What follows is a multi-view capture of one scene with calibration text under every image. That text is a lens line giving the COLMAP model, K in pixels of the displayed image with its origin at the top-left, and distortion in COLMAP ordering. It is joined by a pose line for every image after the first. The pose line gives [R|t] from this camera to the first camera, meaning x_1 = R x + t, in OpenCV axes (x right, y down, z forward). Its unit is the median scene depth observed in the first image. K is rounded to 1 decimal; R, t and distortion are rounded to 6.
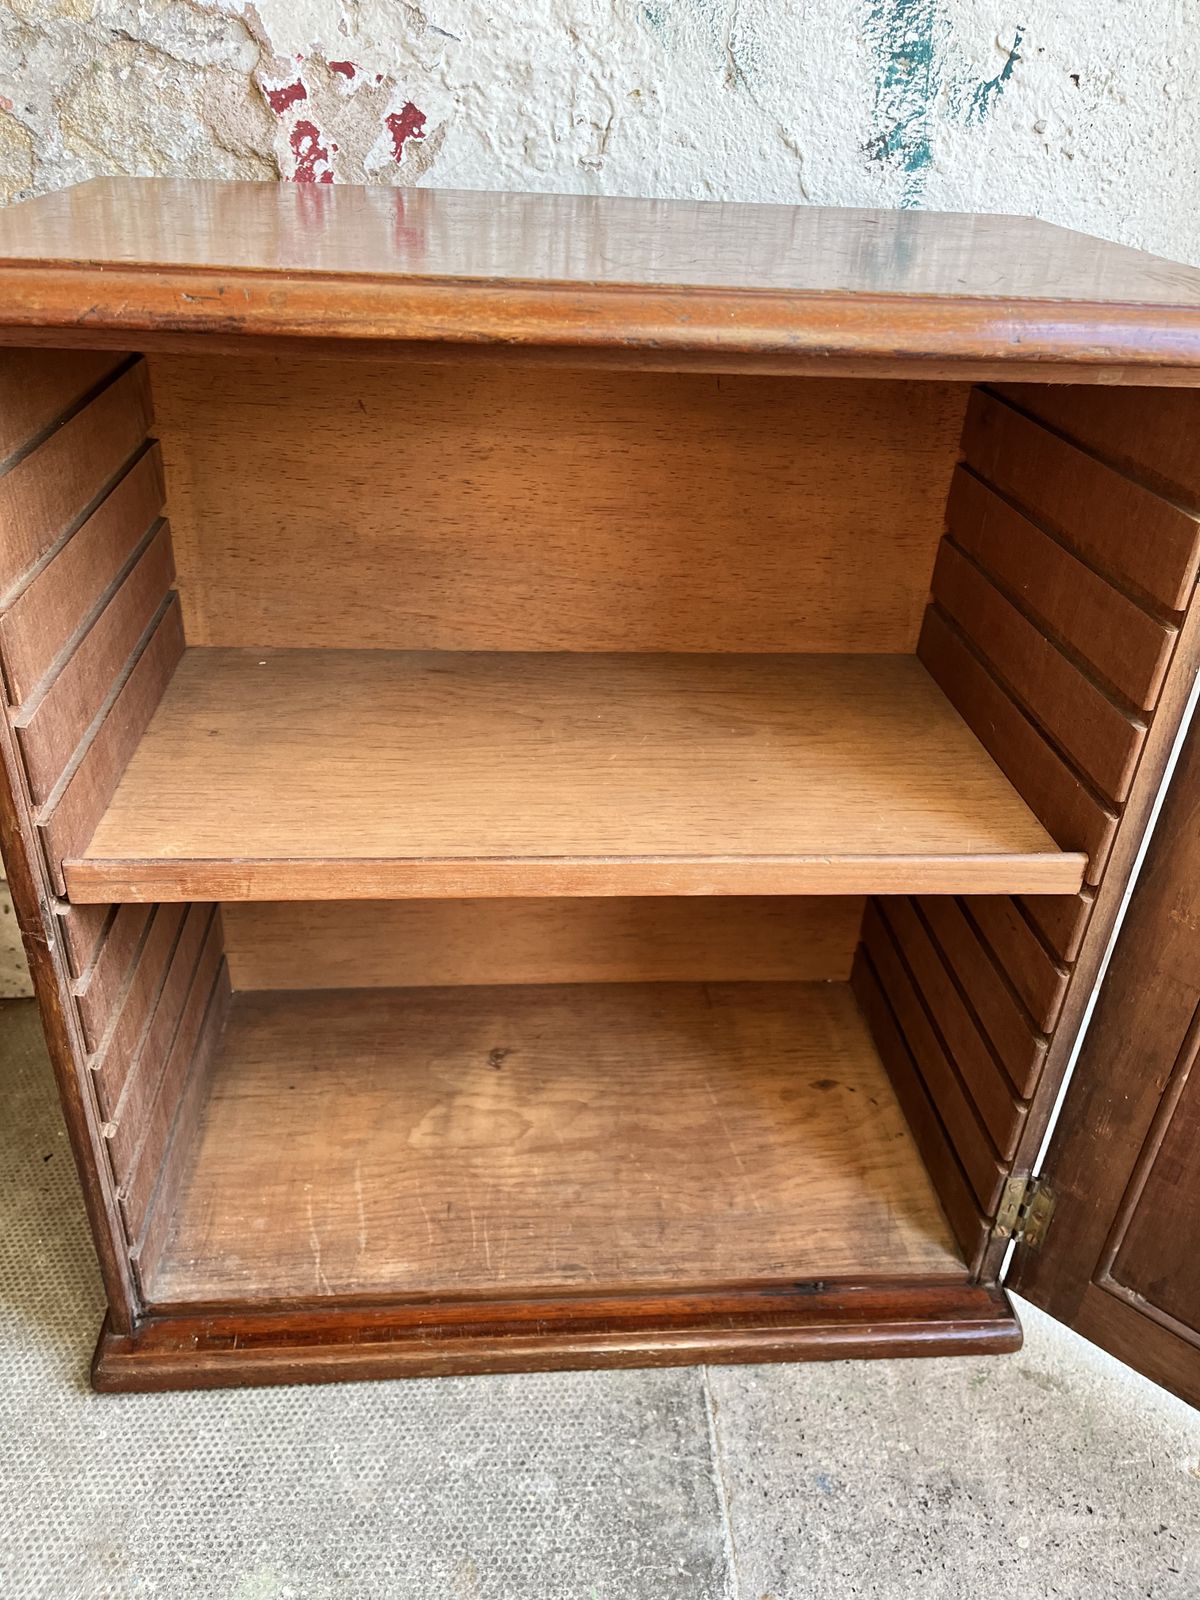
lens RADIAL K [[1212.2, 0, 590.1], [0, 1212.2, 811.3], [0, 0, 1]] dist [0.079039, -0.126255]
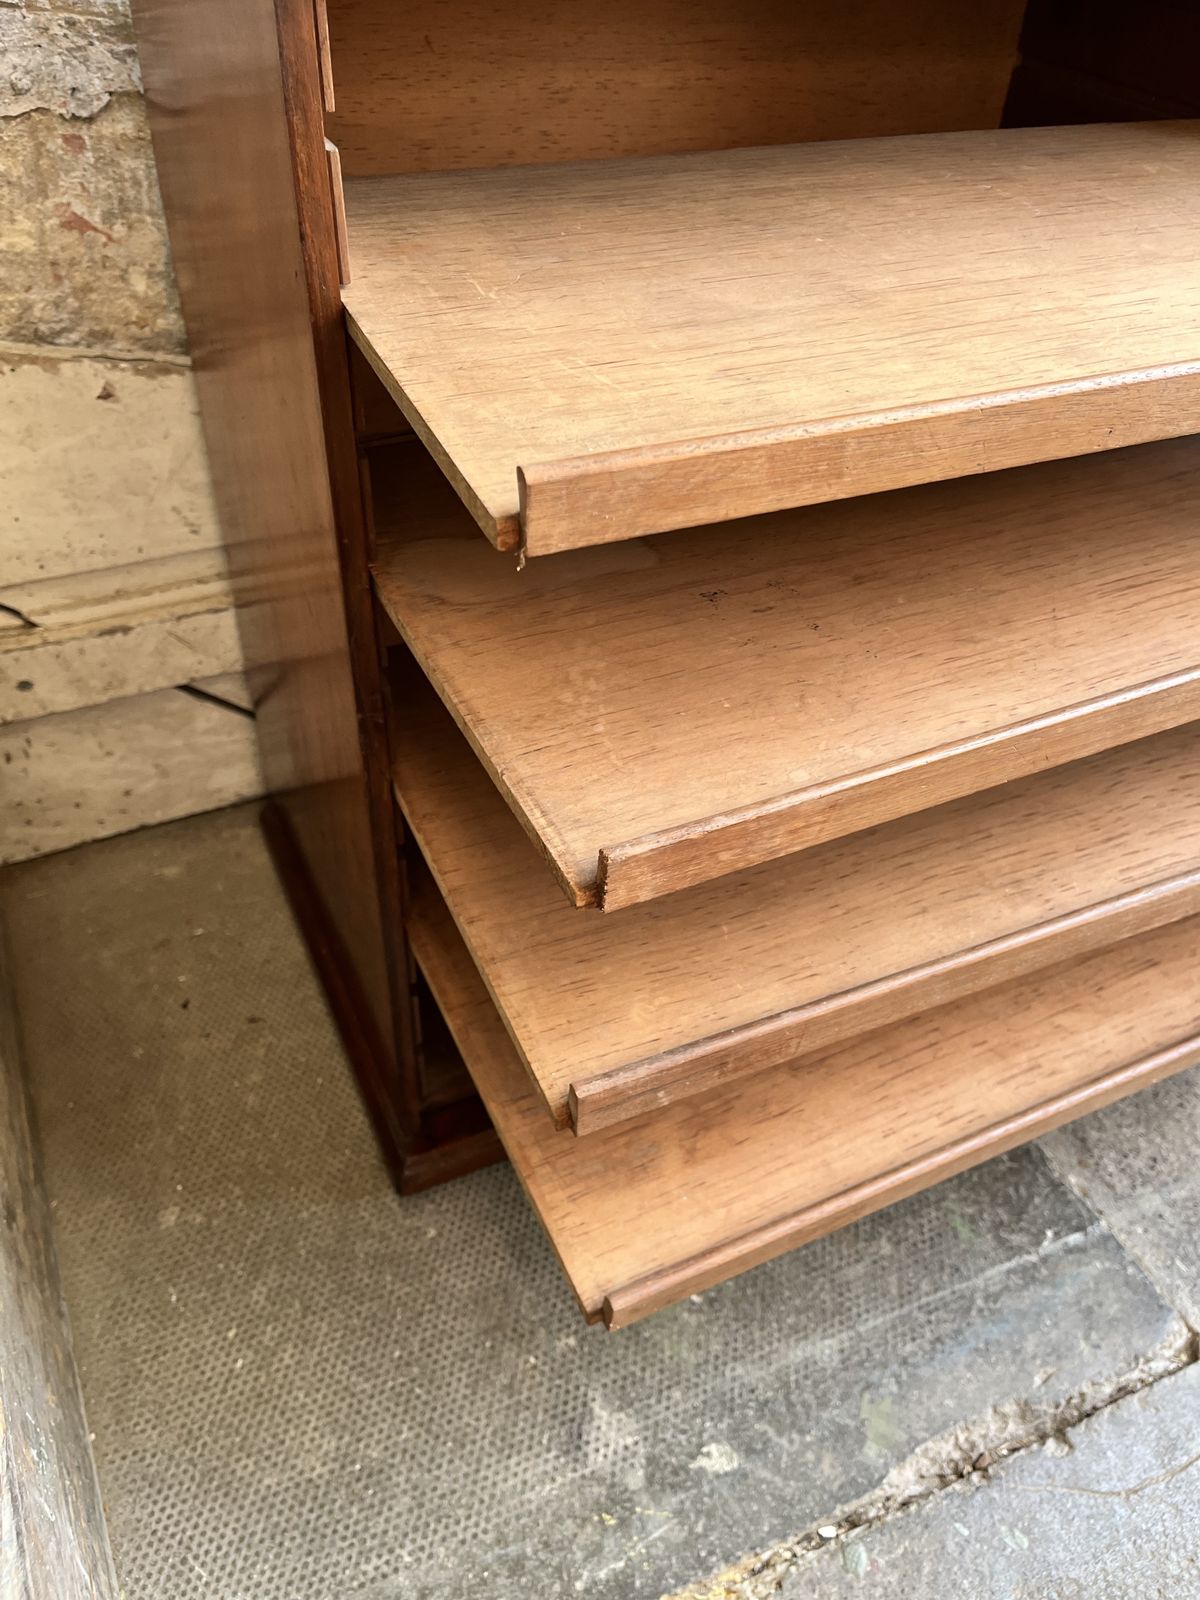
lens RADIAL K [[1212.2, 0, 587.9], [0, 1212.2, 815.9], [0, 0, 1]] dist [0.079039, -0.126255]
pose [[0.940140, -0.234596, 0.247187, -0.431869], [0.181468, 0.958574, 0.219558, 0.006937], [-0.288455, -0.161558, 0.943765, 0.107613]]
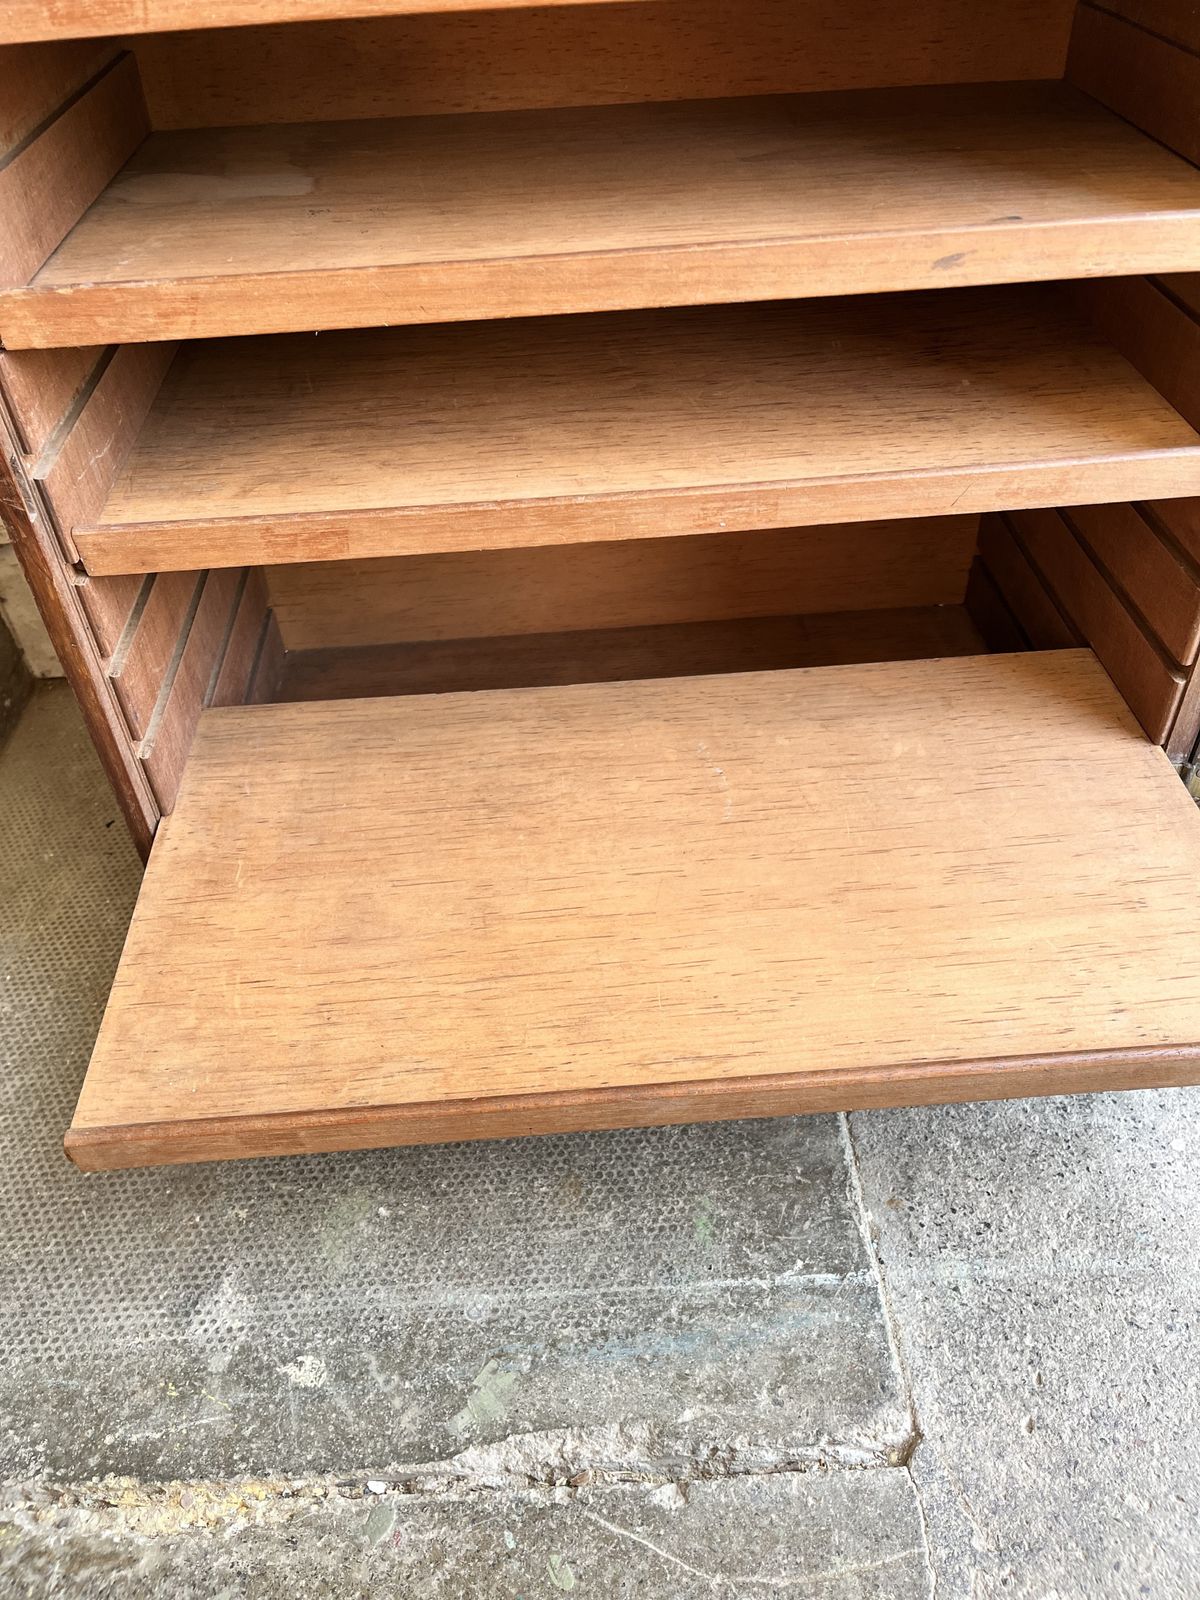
lens RADIAL K [[1206.4, 0, 605.0], [0, 1206.4, 796.3], [0, 0, 1]] dist [0.079796, -0.125973]
pose [[0.996387, -0.053355, -0.066081, 0.003630], [0.064472, 0.981640, 0.179520, 0.142024], [0.055290, -0.183131, 0.981532, 0.122065]]
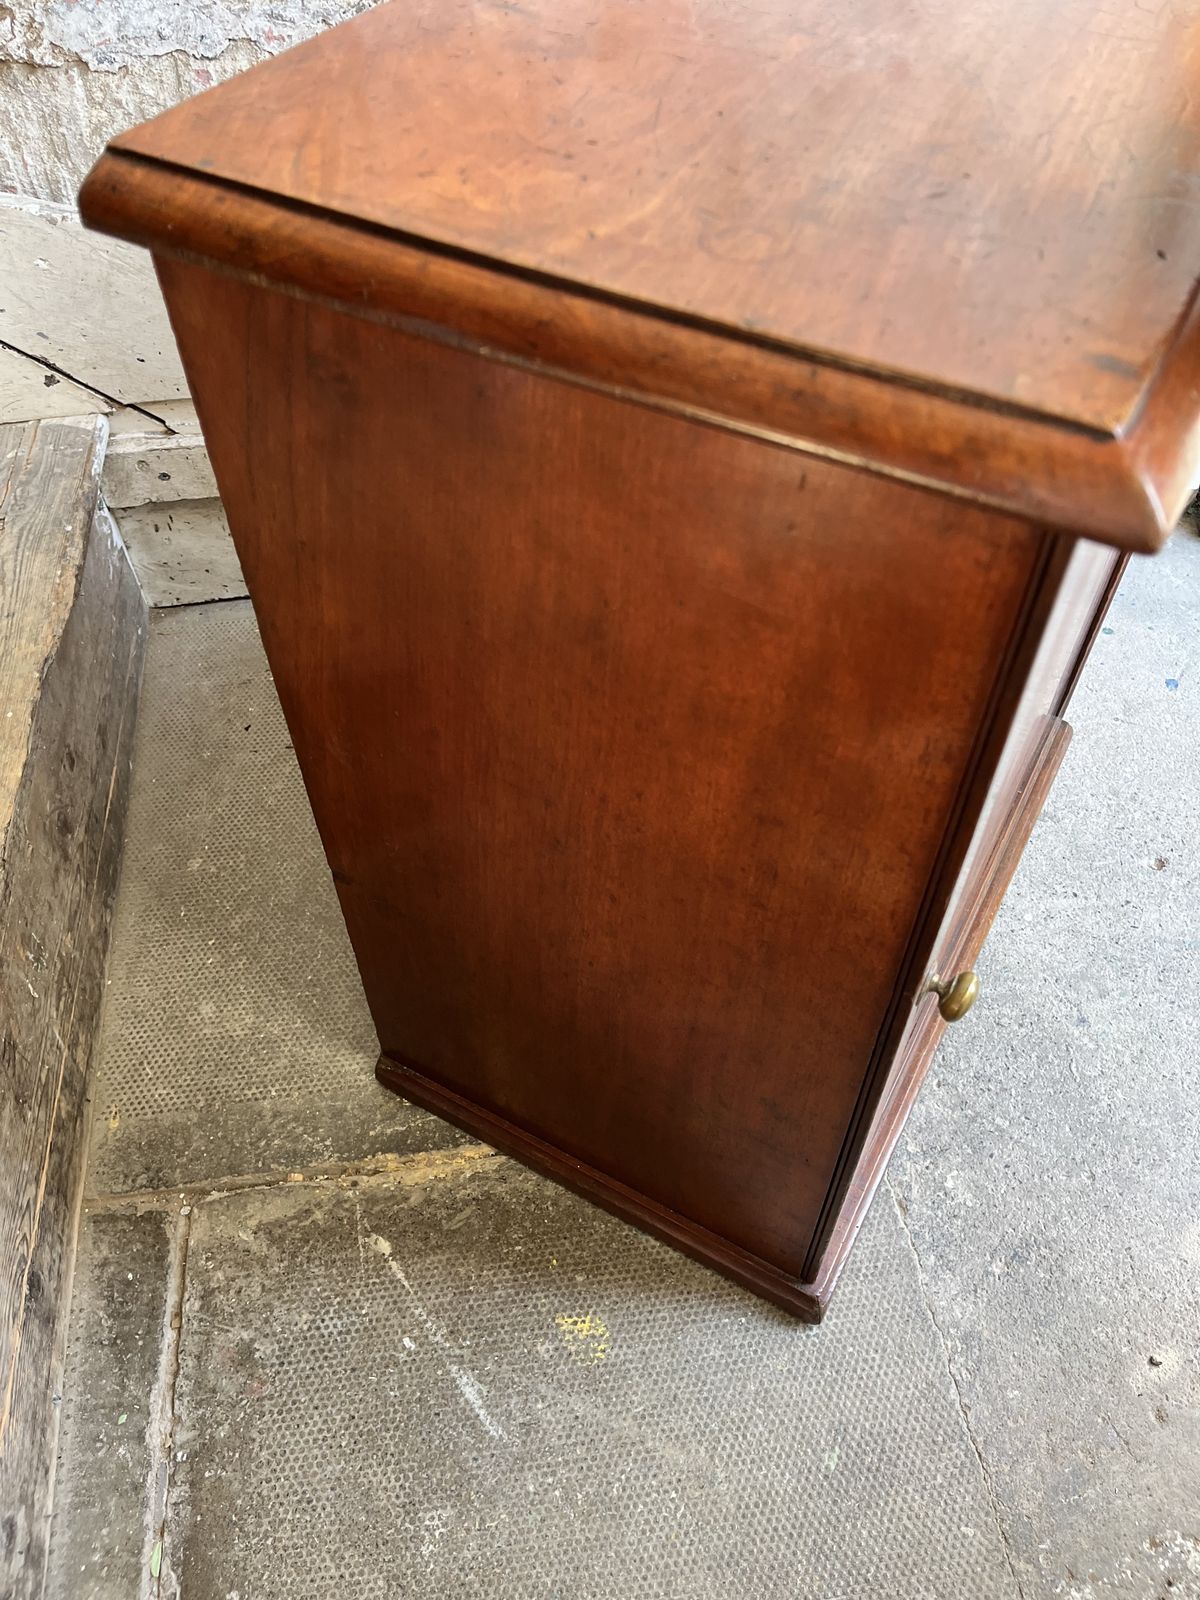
lens RADIAL K [[1212.2, 0, 614.7], [0, 1212.2, 803.0], [0, 0, 1]] dist [0.079039, -0.126255]
pose [[0.995814, -0.088501, 0.022864, -0.131770], [0.076671, 0.944911, 0.318220, -0.012199], [-0.049767, -0.315135, 0.947741, -0.254764]]
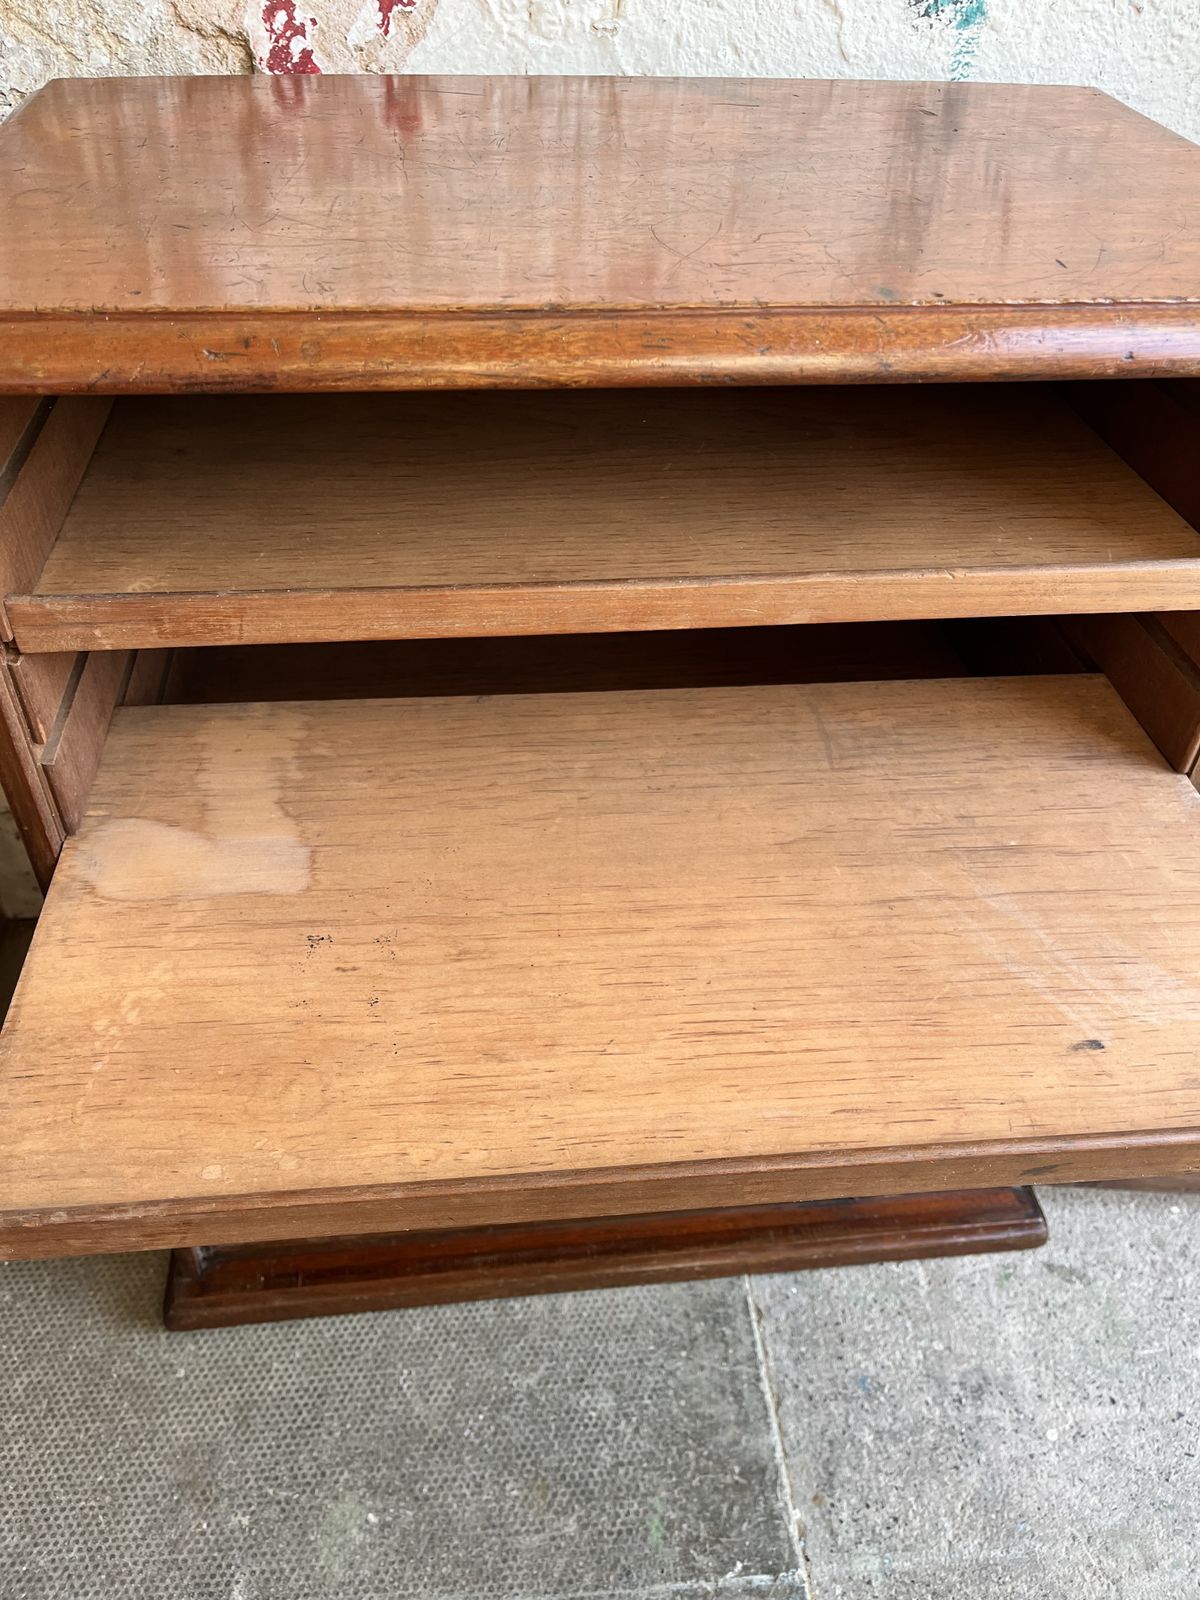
lens RADIAL K [[1212.2, 0, 587.1], [0, 1212.2, 795.4], [0, 0, 1]] dist [0.079039, -0.126255]
pose [[0.999245, -0.035739, 0.015261, -0.046712], [0.032588, 0.984562, 0.171974, -0.143833], [-0.021171, -0.171347, 0.984983, 0.040410]]
